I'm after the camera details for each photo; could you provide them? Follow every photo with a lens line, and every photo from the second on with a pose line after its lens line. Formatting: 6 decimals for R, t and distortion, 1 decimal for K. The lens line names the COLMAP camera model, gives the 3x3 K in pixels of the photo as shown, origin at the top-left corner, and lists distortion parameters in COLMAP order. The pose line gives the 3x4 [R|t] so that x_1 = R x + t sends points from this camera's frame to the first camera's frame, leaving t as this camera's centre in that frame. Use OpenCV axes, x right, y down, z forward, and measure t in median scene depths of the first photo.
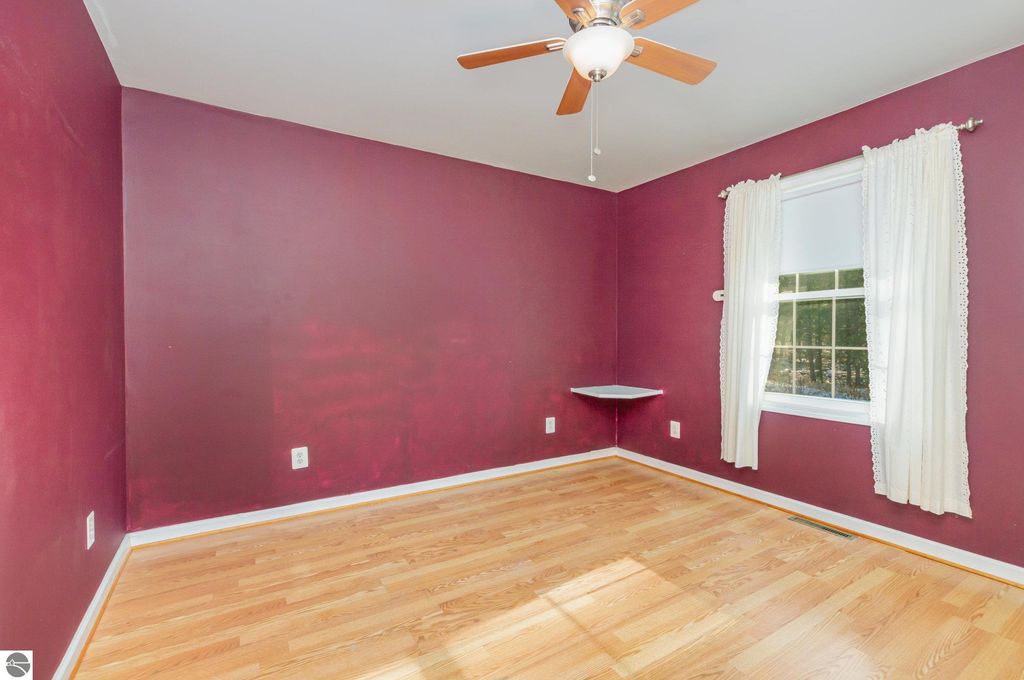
lens RADIAL K [[454.9, 0, 512.0], [0, 454.9, 340.0], [0, 0, 1]] dist [0.000850, -0.000085]
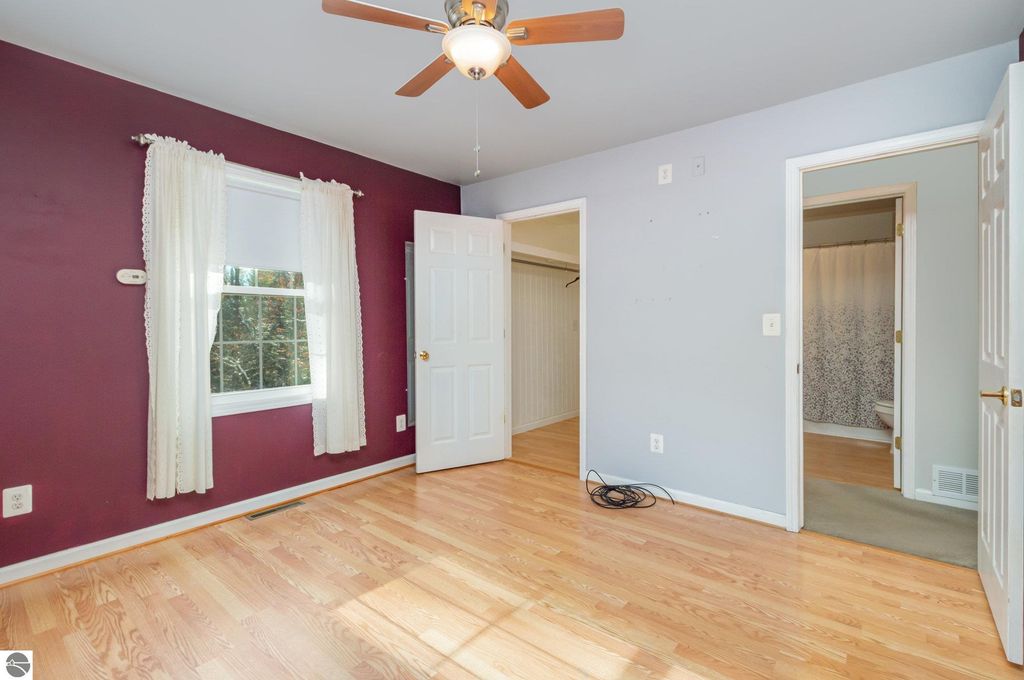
lens RADIAL K [[464.2, 0, 512.7], [0, 464.2, 324.5], [0, 0, 1]] dist [0.002907, 0.000411]
pose [[-0.335133, 0.001319, 0.942170, -0.564756], [0.017482, 0.999836, 0.004819, -0.019735], [-0.942009, 0.018086, -0.335101, 0.883720]]
